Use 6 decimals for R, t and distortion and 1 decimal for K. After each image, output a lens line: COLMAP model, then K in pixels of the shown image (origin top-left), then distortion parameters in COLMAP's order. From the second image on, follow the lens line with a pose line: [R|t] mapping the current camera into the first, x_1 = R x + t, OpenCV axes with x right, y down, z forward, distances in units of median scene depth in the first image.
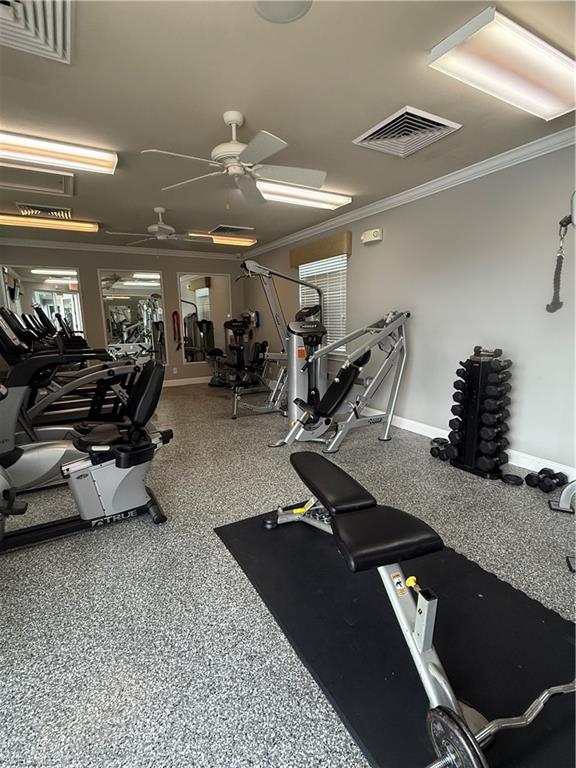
lens RADIAL K [[375.4, 0, 288.0], [0, 375.4, 384.0], [0, 0, 1]] dist [0.002758, 0.000248]
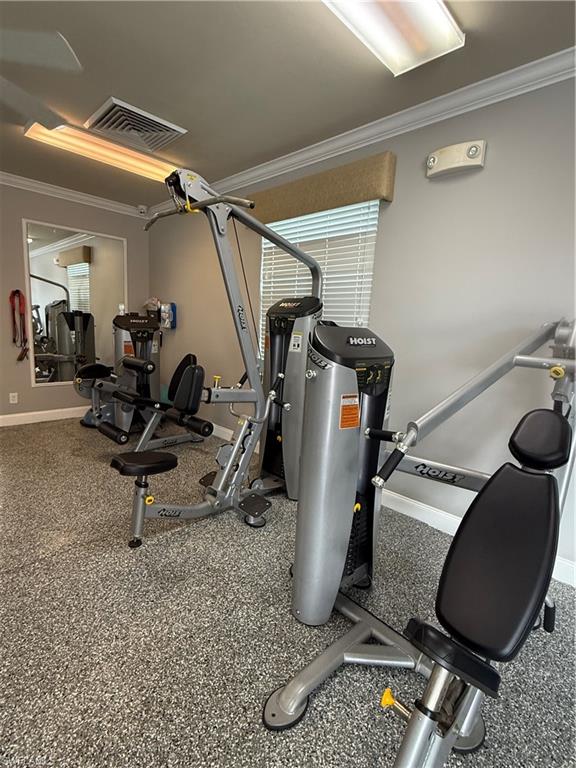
lens RADIAL K [[375.4, 0, 288.0], [0, 375.4, 384.0], [0, 0, 1]] dist [0.002758, 0.000248]
pose [[0.961886, 0.025258, 0.272281, -0.089229], [-0.022079, 0.999648, -0.014731, -0.077679], [-0.272557, 0.008158, 0.962105, 0.494741]]
